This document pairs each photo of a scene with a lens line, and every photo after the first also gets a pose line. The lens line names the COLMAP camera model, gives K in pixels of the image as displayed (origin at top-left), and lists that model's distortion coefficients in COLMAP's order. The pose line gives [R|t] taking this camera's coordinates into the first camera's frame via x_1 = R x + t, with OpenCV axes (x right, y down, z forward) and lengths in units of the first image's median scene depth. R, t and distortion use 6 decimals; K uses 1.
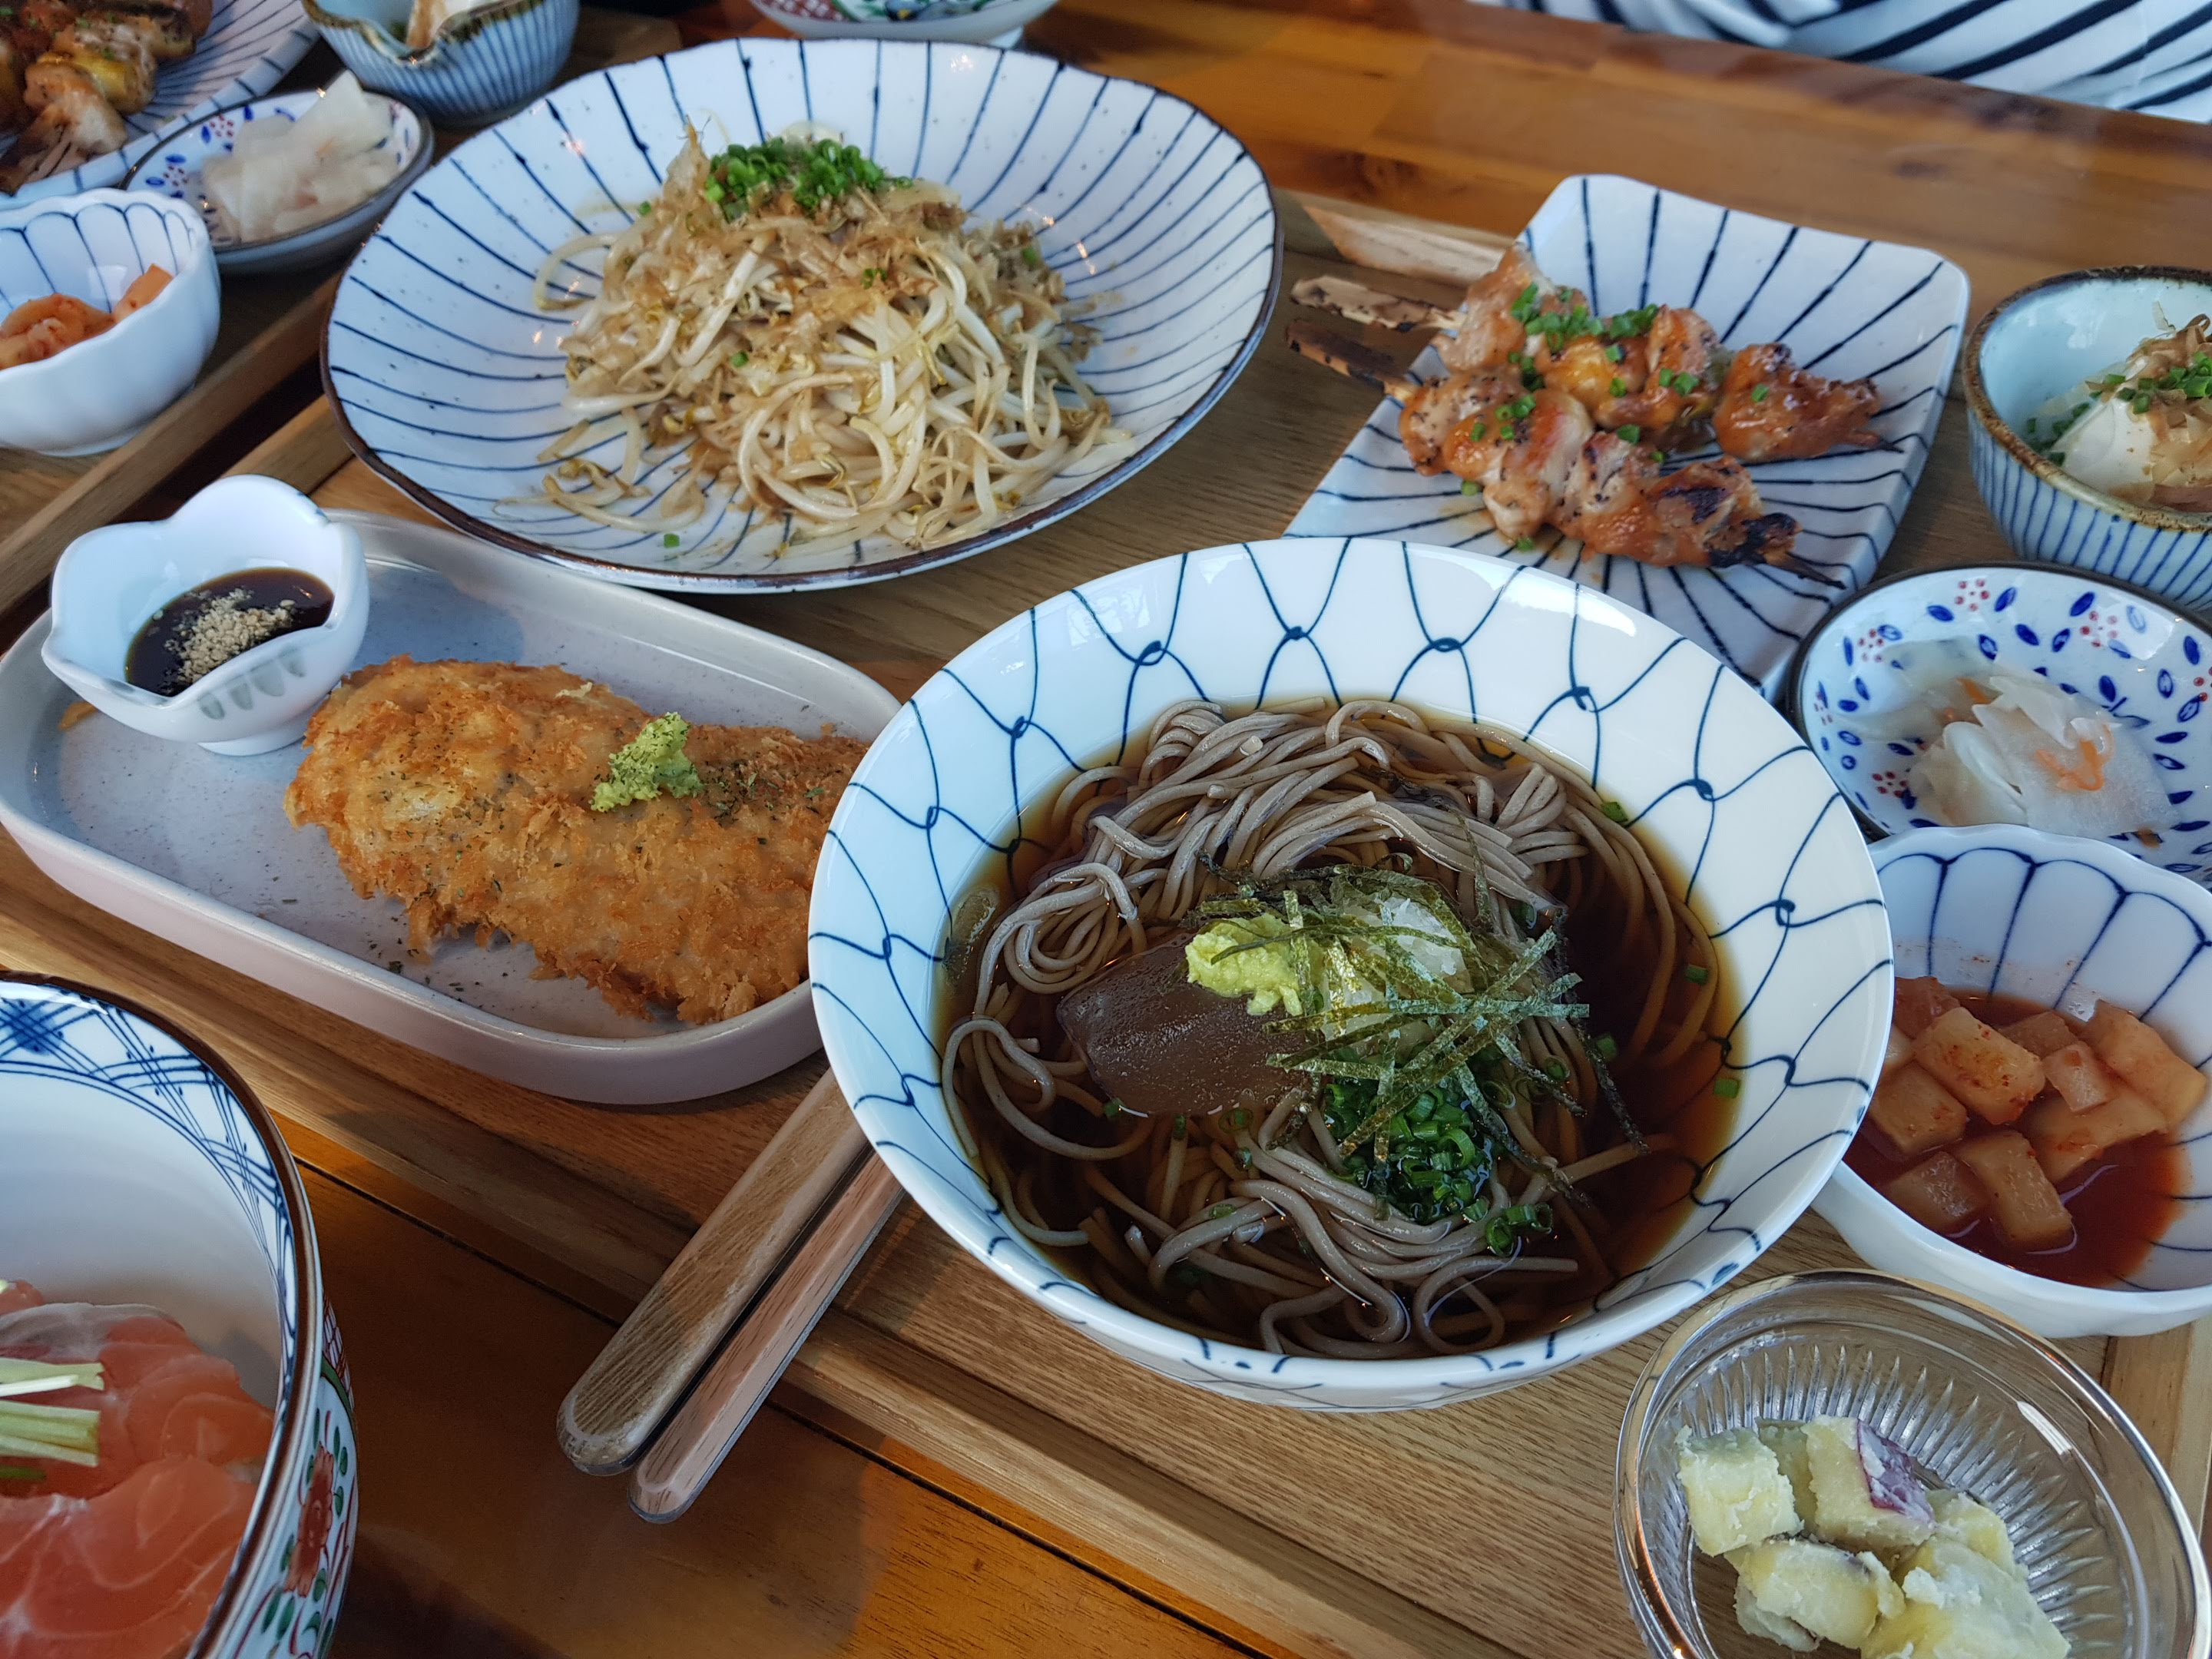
lens RADIAL K [[1704.5, 0, 1142.2], [0, 1704.5, 820.0], [0, 0, 1]] dist [0.100451, -0.202701]
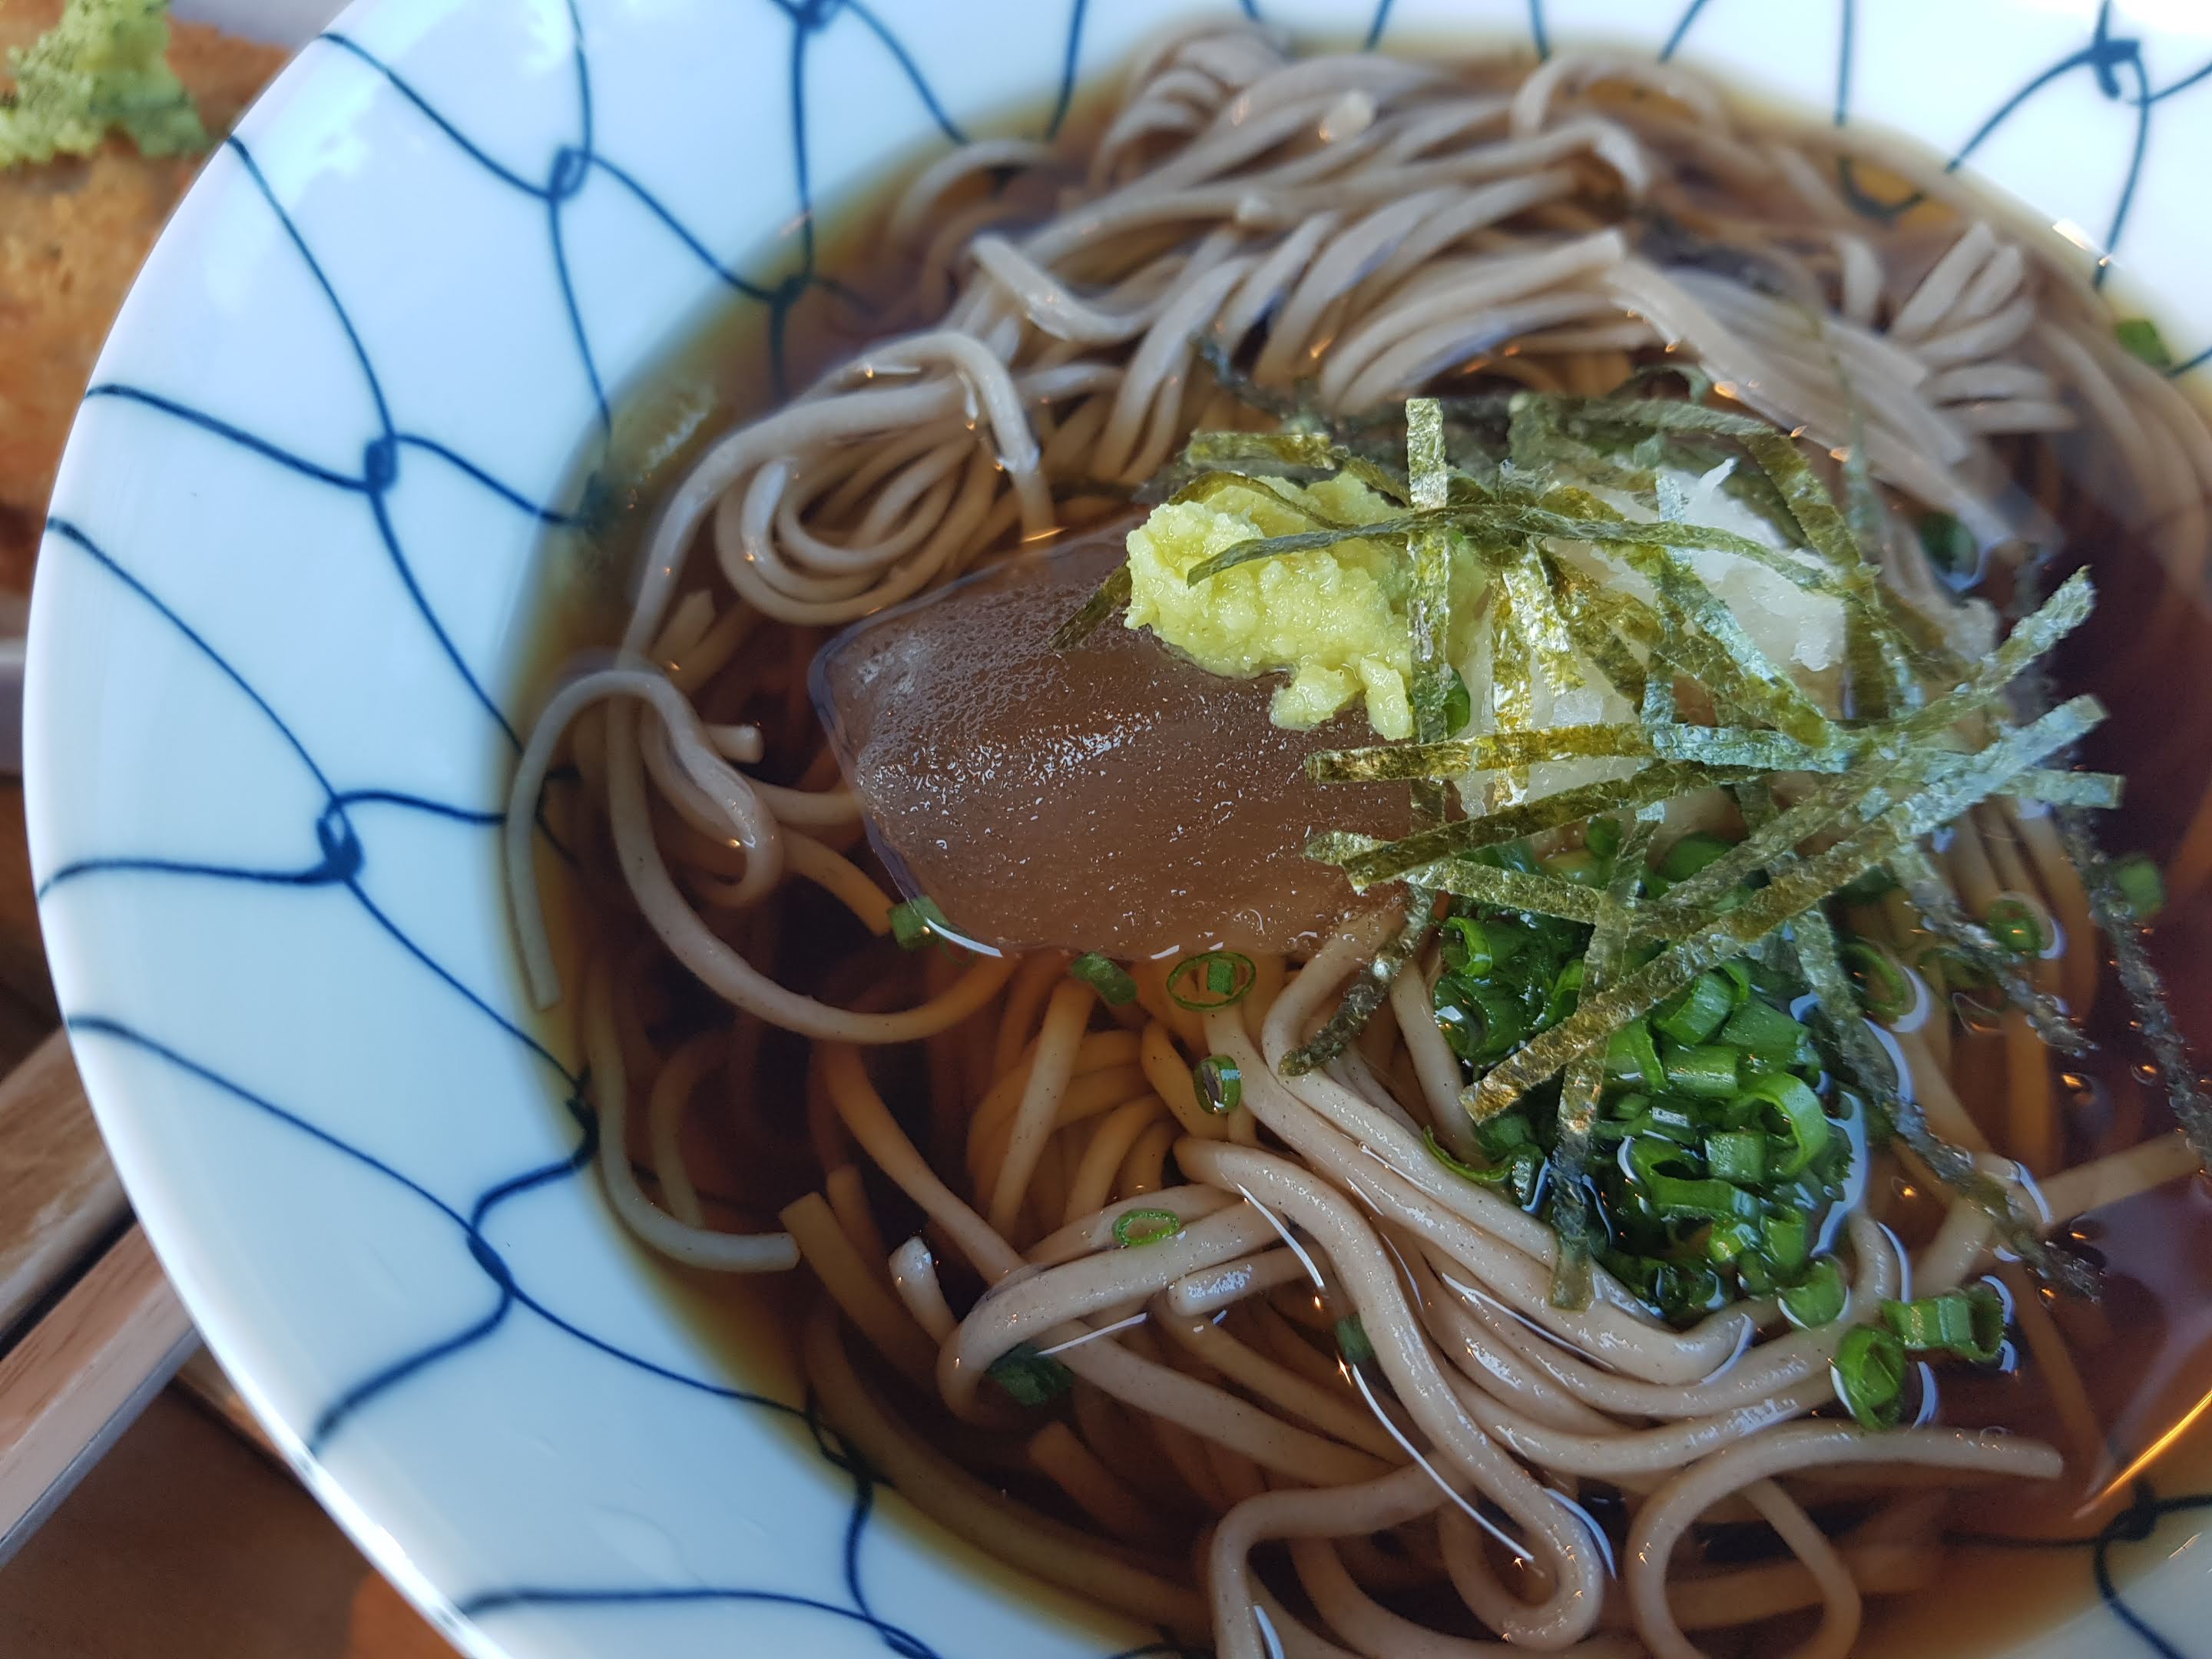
lens RADIAL K [[1704.5, 0, 1142.2], [0, 1704.5, 820.0], [0, 0, 1]] dist [0.100451, -0.202701]
pose [[0.995257, 0.097045, -0.006786, 0.033674], [-0.093955, 0.976969, 0.191584, 0.056849], [0.025222, -0.190038, 0.981453, 0.548668]]
